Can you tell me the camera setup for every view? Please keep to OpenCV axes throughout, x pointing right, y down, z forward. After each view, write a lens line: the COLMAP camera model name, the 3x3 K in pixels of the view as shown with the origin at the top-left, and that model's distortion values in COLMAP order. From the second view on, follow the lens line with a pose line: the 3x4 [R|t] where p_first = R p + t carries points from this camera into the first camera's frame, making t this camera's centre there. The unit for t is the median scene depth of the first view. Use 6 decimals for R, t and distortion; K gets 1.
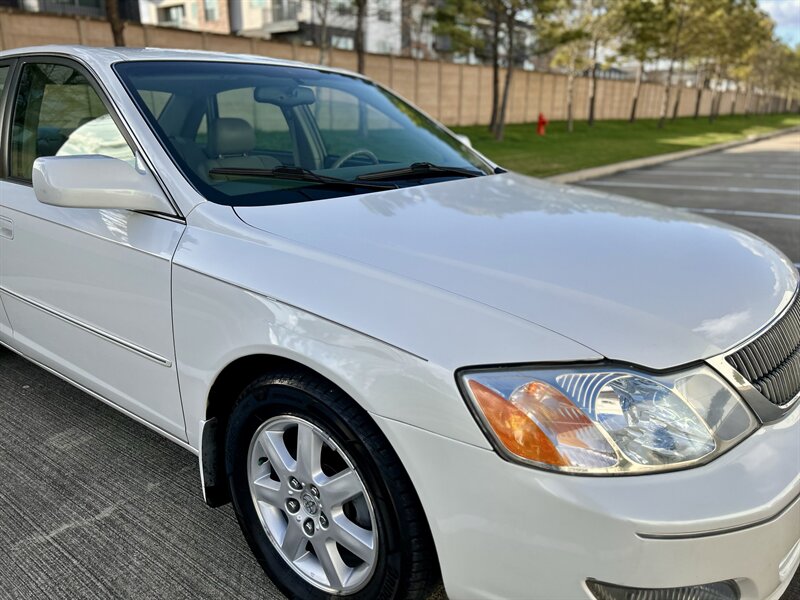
lens RADIAL K [[605.3, 0, 393.0], [0, 605.3, 305.0], [0, 0, 1]] dist [0.031573, -0.039361]
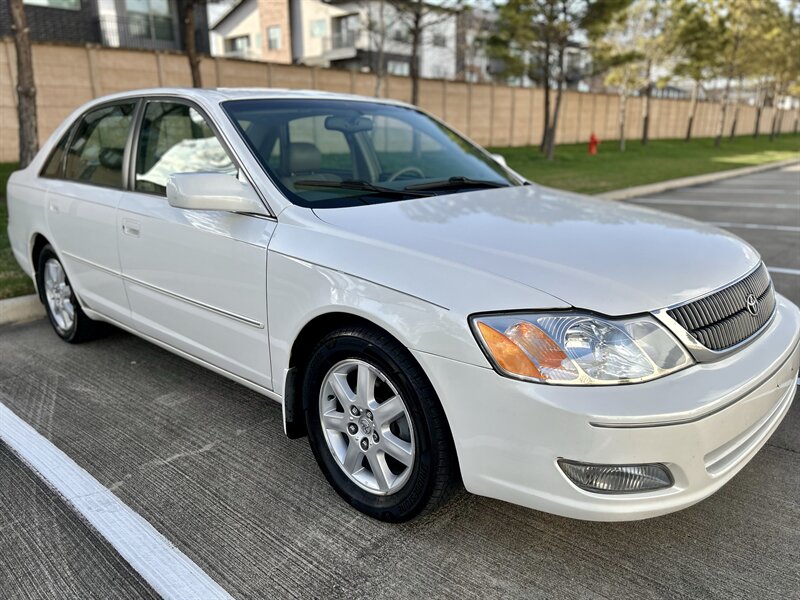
lens RADIAL K [[604.8, 0, 400.0], [0, 604.8, 300.0], [0, 0, 1]] dist [0.044511, -0.055671]
pose [[0.997092, 0.009526, -0.075611, 0.025833], [-0.012582, 0.999119, -0.040043, 0.068073], [0.075163, 0.040878, 0.996333, -0.233140]]
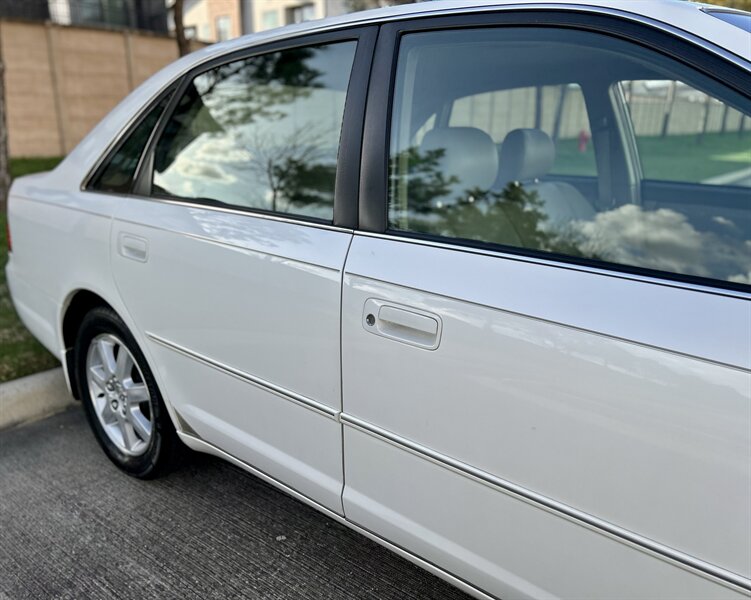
lens RADIAL K [[609.5, 0, 358.2], [0, 609.5, 295.6], [0, 0, 1]] dist [0.002992, 0.005032]
pose [[0.999192, 0.004736, -0.039914, -0.652841], [-0.006435, 0.999073, -0.042553, -0.127726], [0.039675, 0.042776, 0.998297, 0.451241]]
